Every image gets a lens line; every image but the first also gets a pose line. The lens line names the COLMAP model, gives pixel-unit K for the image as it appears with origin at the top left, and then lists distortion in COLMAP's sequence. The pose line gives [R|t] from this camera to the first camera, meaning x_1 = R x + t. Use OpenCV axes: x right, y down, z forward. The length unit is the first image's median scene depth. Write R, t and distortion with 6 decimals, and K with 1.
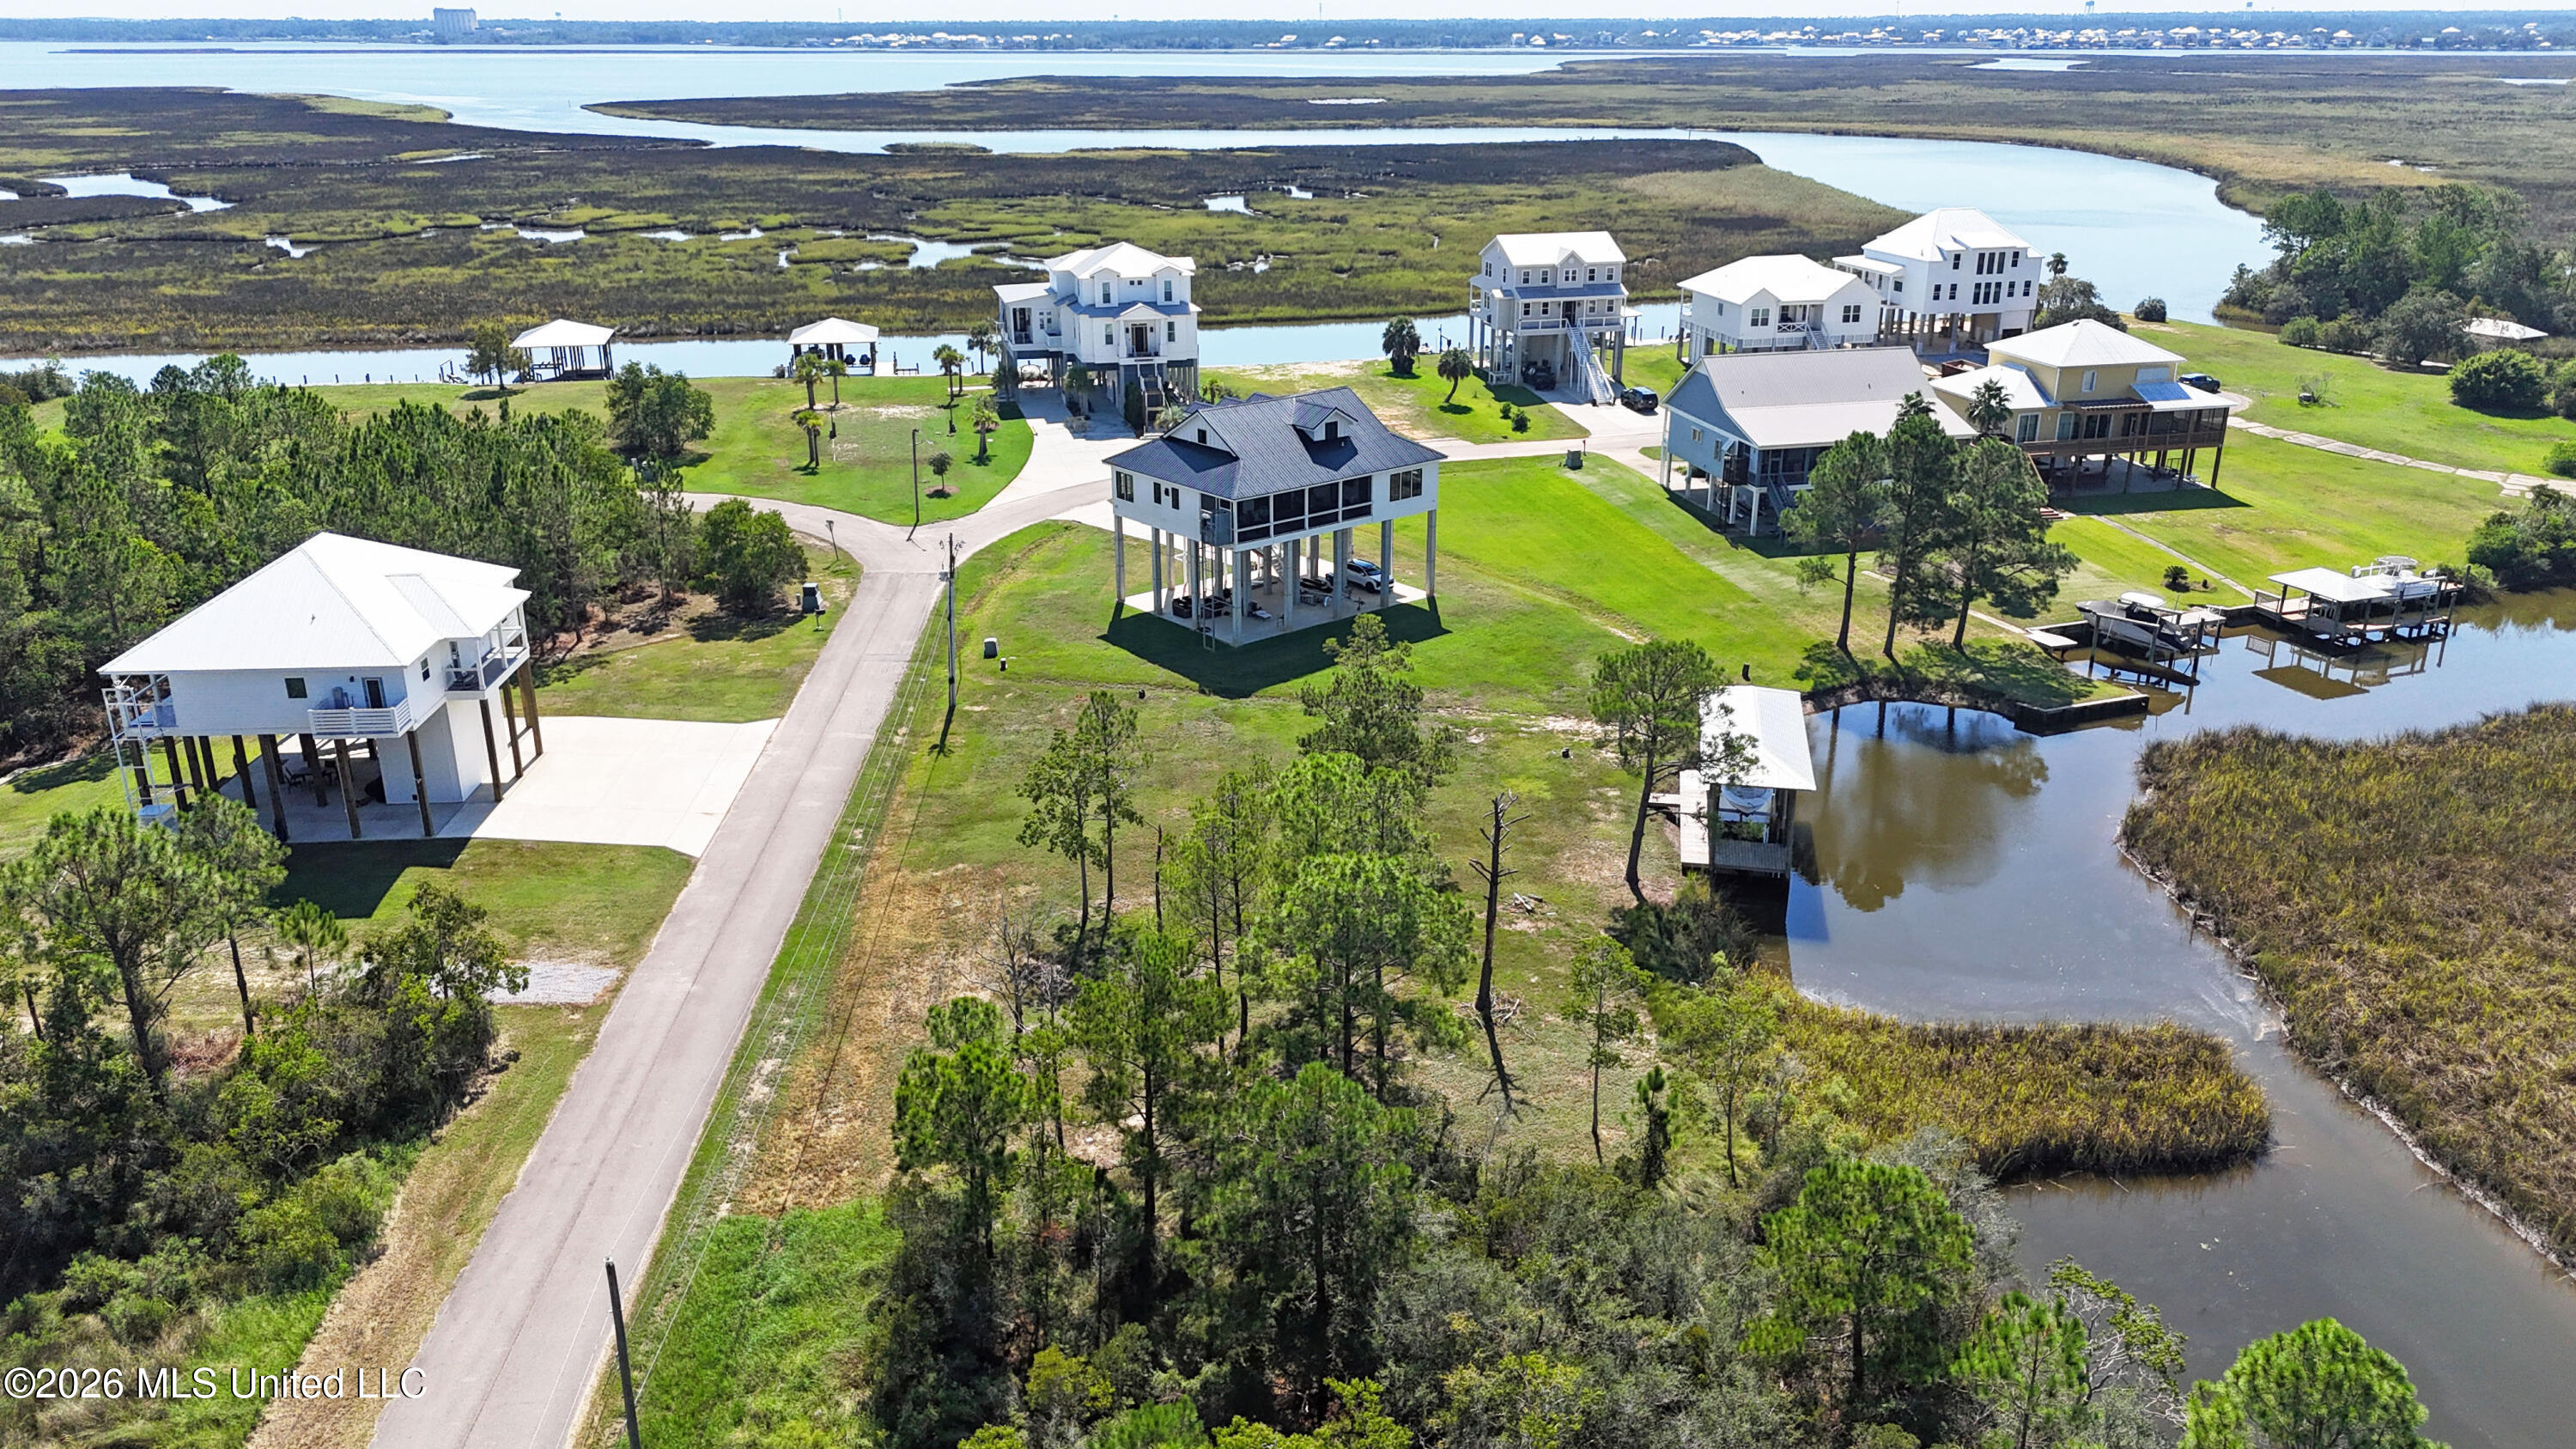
lens RADIAL K [[1833.4, 0, 1288.0], [0, 1833.4, 724.5], [0, 0, 1]] dist [0.005428, -0.005218]
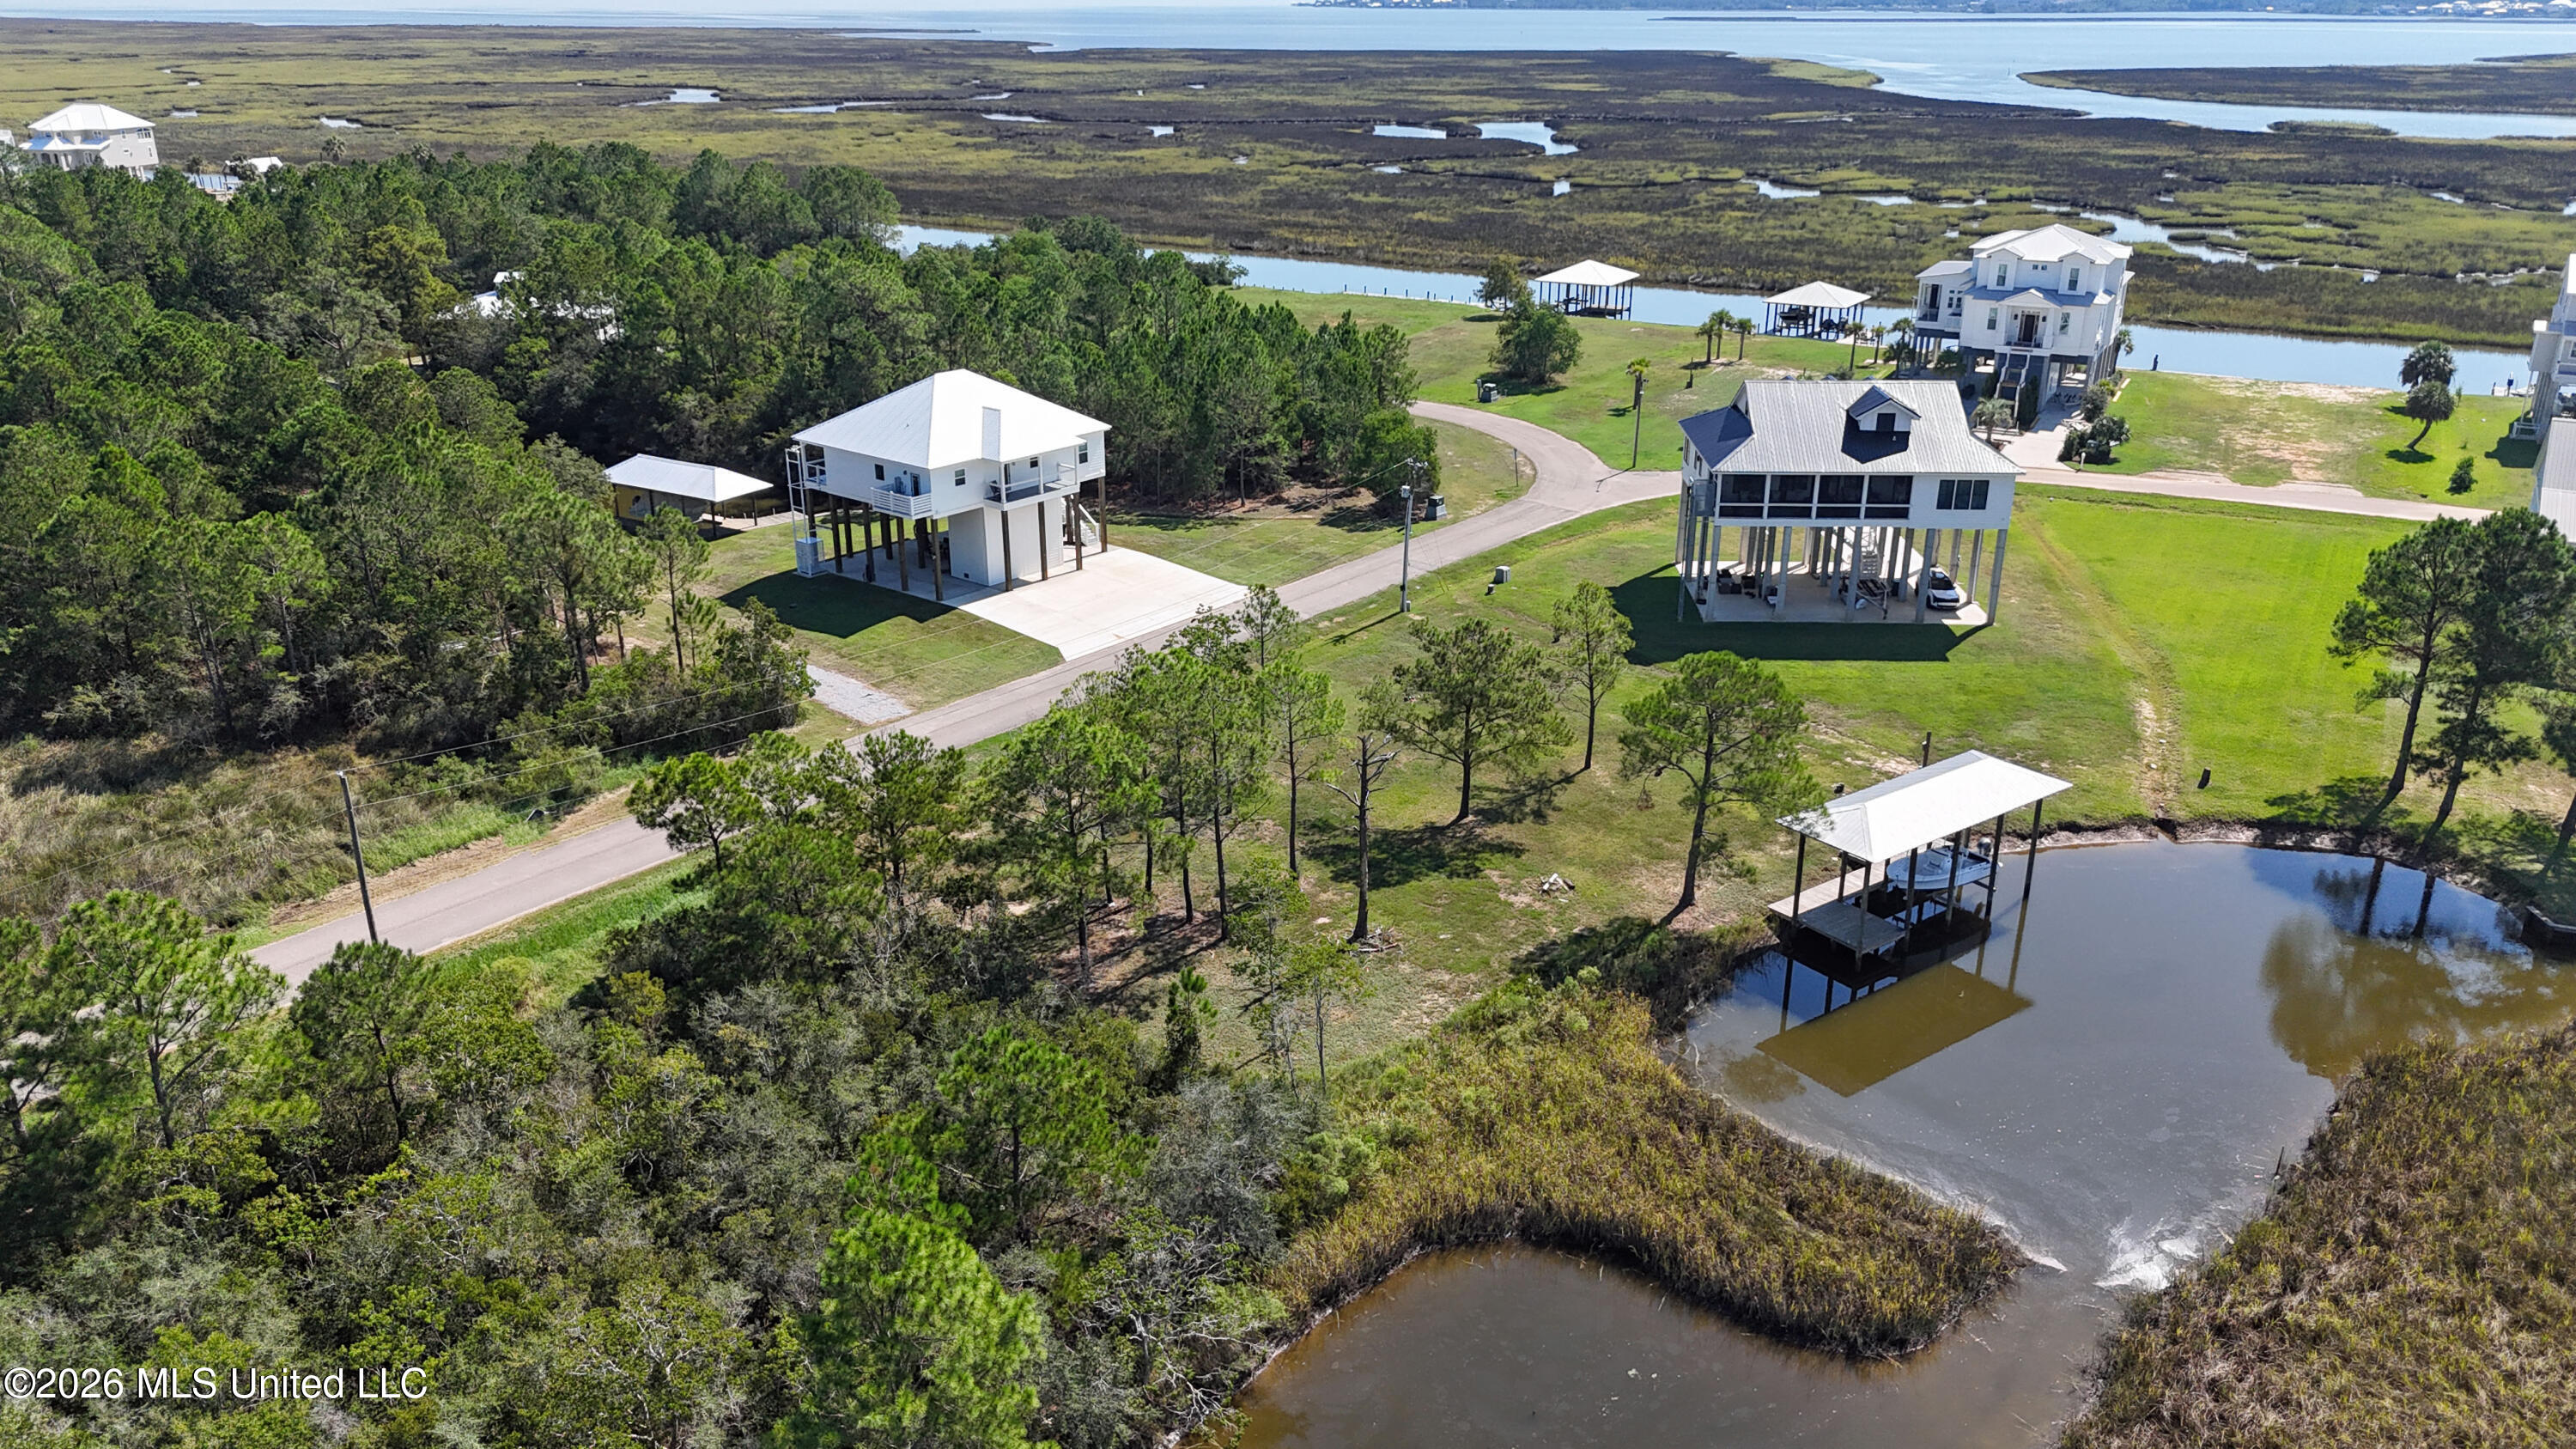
lens RADIAL K [[1833.4, 0, 1288.0], [0, 1833.4, 724.5], [0, 0, 1]] dist [0.005428, -0.005218]
pose [[0.733649, 0.245814, -0.633509, 0.282389], [-0.236389, 0.966372, 0.101216, -0.022811], [0.637086, 0.075498, 0.767086, 0.069566]]
